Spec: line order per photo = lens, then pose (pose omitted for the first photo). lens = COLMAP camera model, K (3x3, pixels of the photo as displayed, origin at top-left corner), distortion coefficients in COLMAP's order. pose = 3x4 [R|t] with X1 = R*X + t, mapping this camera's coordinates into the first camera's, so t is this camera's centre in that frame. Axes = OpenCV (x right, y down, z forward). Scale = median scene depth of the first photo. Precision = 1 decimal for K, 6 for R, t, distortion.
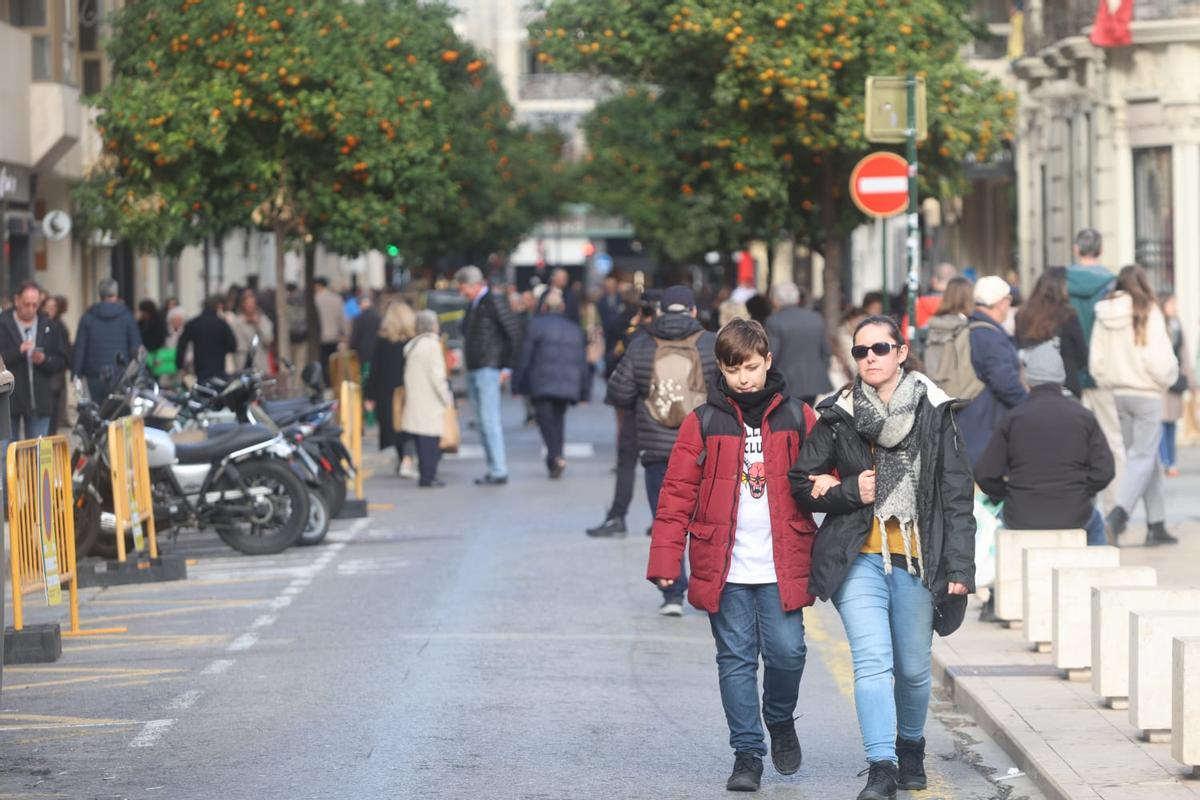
lens RADIAL K [[7898.6, 0, 600.0], [0, 7898.6, 400.0], [0, 0, 1]] dist [0.122334, -1.203386]
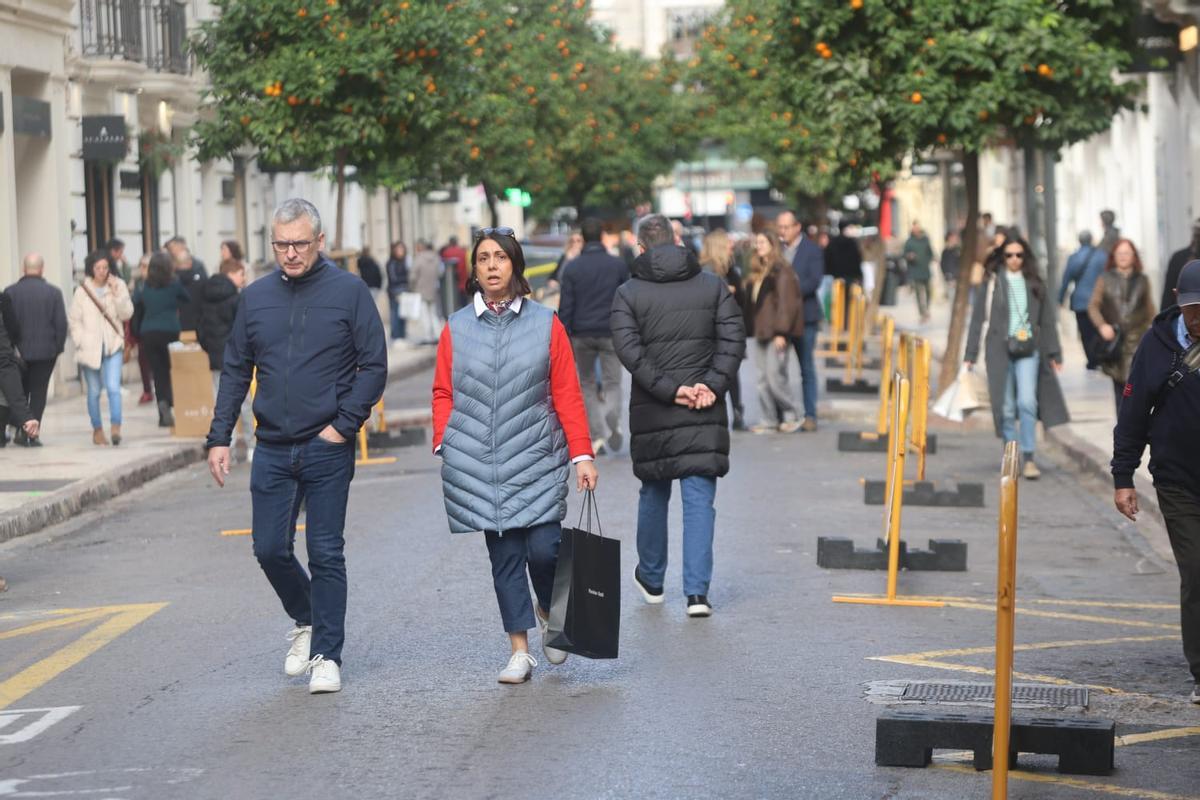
lens RADIAL K [[5107.1, 0, 600.0], [0, 5107.1, 400.0], [0, 0, 1]] dist [0.007178, 5.783994]
pose [[0.999439, -0.029737, -0.015393, -0.016274], [0.030002, 0.999401, 0.017233, -0.007834], [0.014871, -0.017686, 0.999733, 0.530219]]
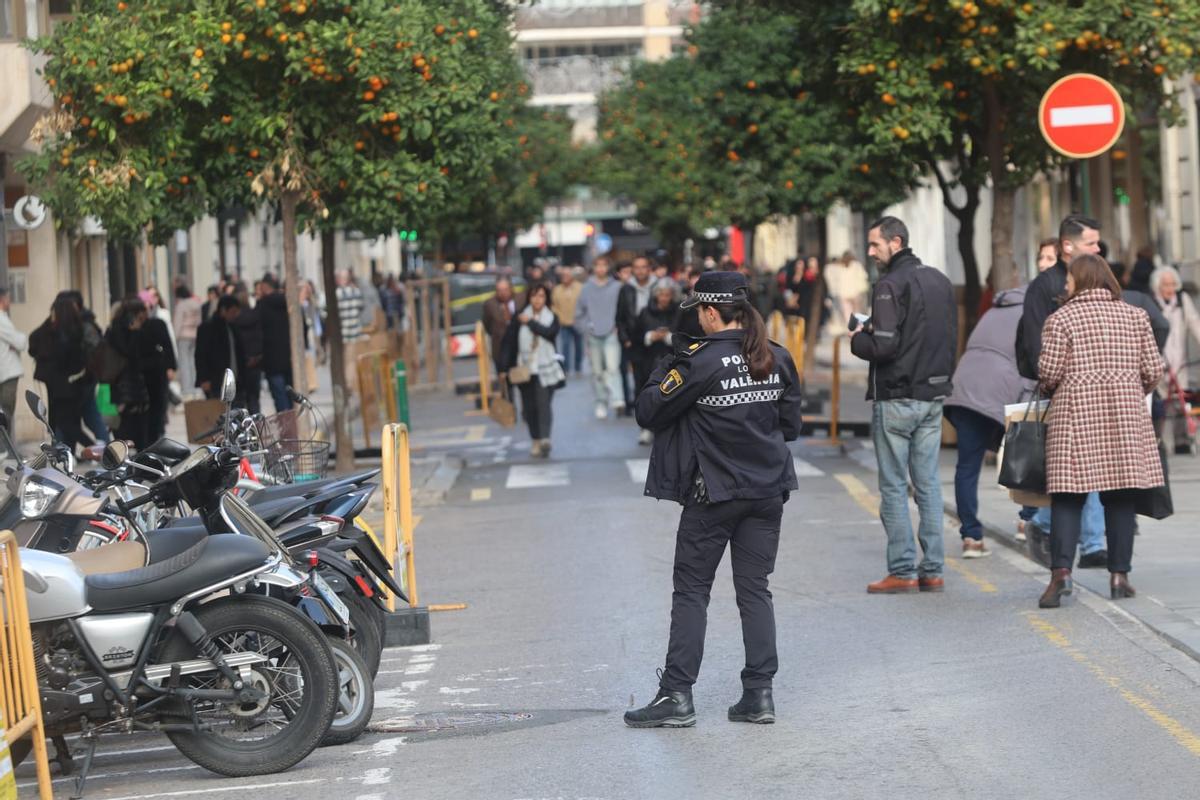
lens RADIAL K [[5107.1, 0, 600.0], [0, 5107.1, 400.0], [0, 0, 1]] dist [0.007178, 5.783994]
pose [[0.999338, -0.033400, 0.014441, -0.017944], [0.033222, 0.999371, 0.012400, -0.007517], [-0.014846, -0.011912, 0.999819, 0.502416]]
